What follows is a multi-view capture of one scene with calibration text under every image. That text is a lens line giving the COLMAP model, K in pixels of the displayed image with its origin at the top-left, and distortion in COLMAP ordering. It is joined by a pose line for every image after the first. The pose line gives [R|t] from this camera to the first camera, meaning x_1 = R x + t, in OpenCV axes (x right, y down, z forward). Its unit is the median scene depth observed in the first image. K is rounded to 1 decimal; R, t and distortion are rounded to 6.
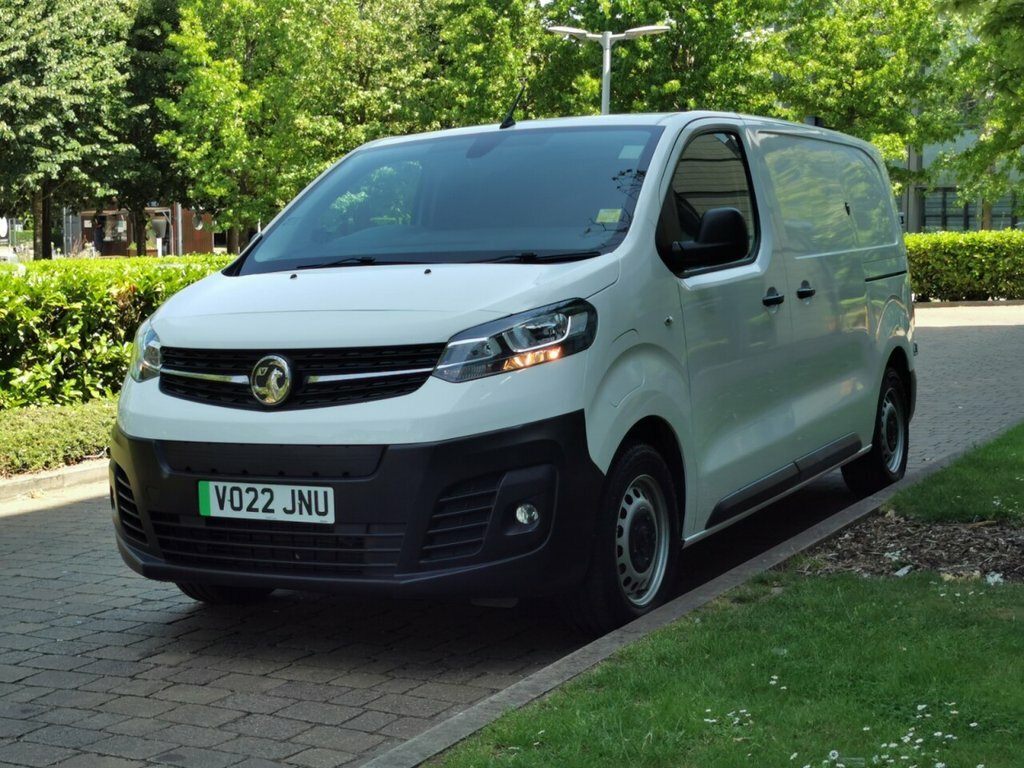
lens RADIAL K [[1673.7, 0, 512.0], [0, 1673.7, 384.0], [0, 0, 1]] dist [0.053772, -0.032883]
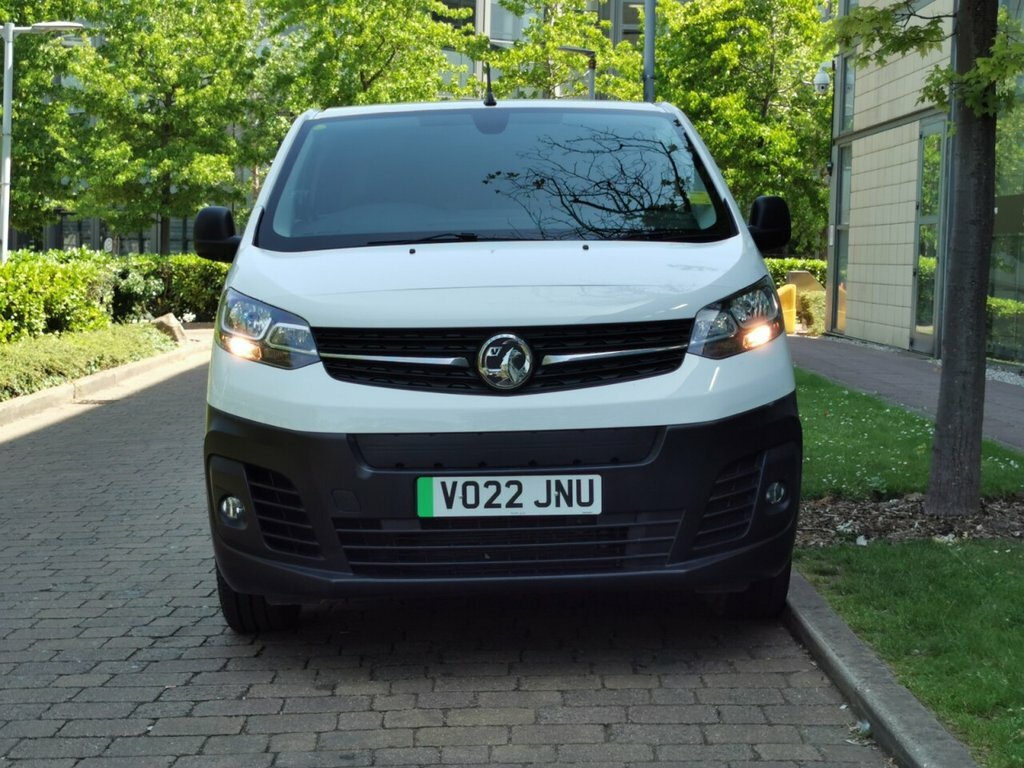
lens RADIAL K [[1673.7, 0, 512.0], [0, 1673.7, 384.0], [0, 0, 1]] dist [0.053772, -0.032883]
pose [[0.860449, -0.016787, 0.509259, -0.596901], [0.026319, 0.999587, -0.011519, 0.020470], [-0.508856, 0.023315, 0.860536, 0.222860]]
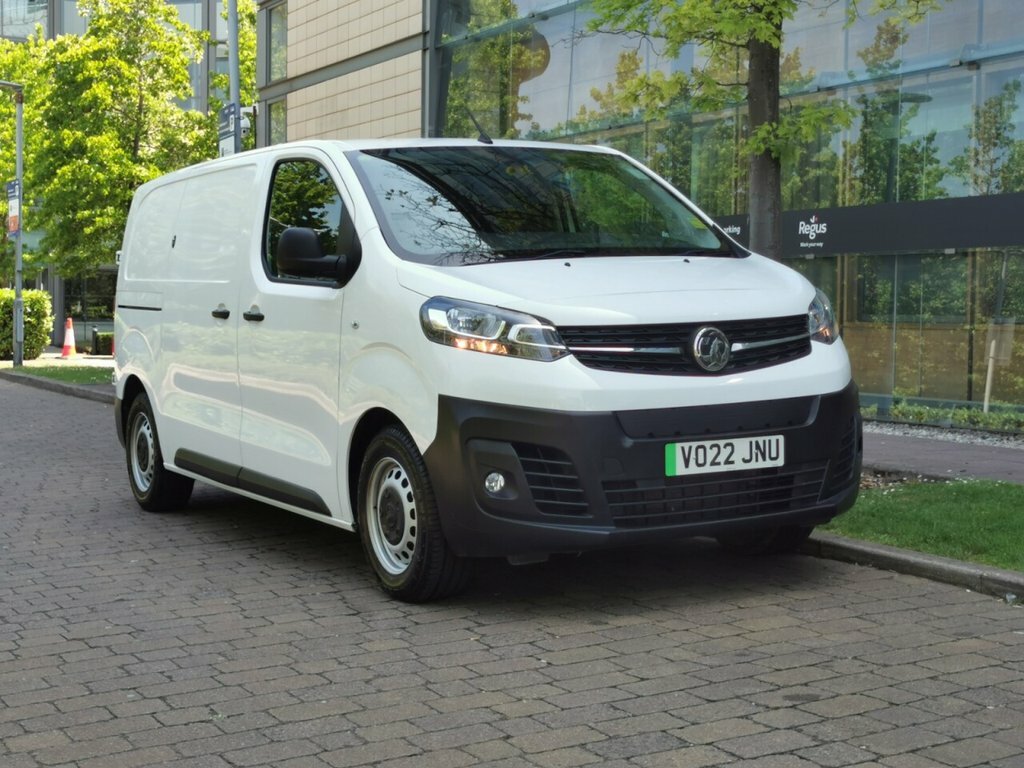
lens RADIAL K [[1673.7, 0, 512.0], [0, 1673.7, 384.0], [0, 0, 1]] dist [0.053772, -0.032883]
pose [[0.536770, -0.031090, 0.843155, -1.165185], [0.076803, 0.996973, -0.012132, 0.024800], [-0.840226, 0.071269, 0.537533, 0.505246]]
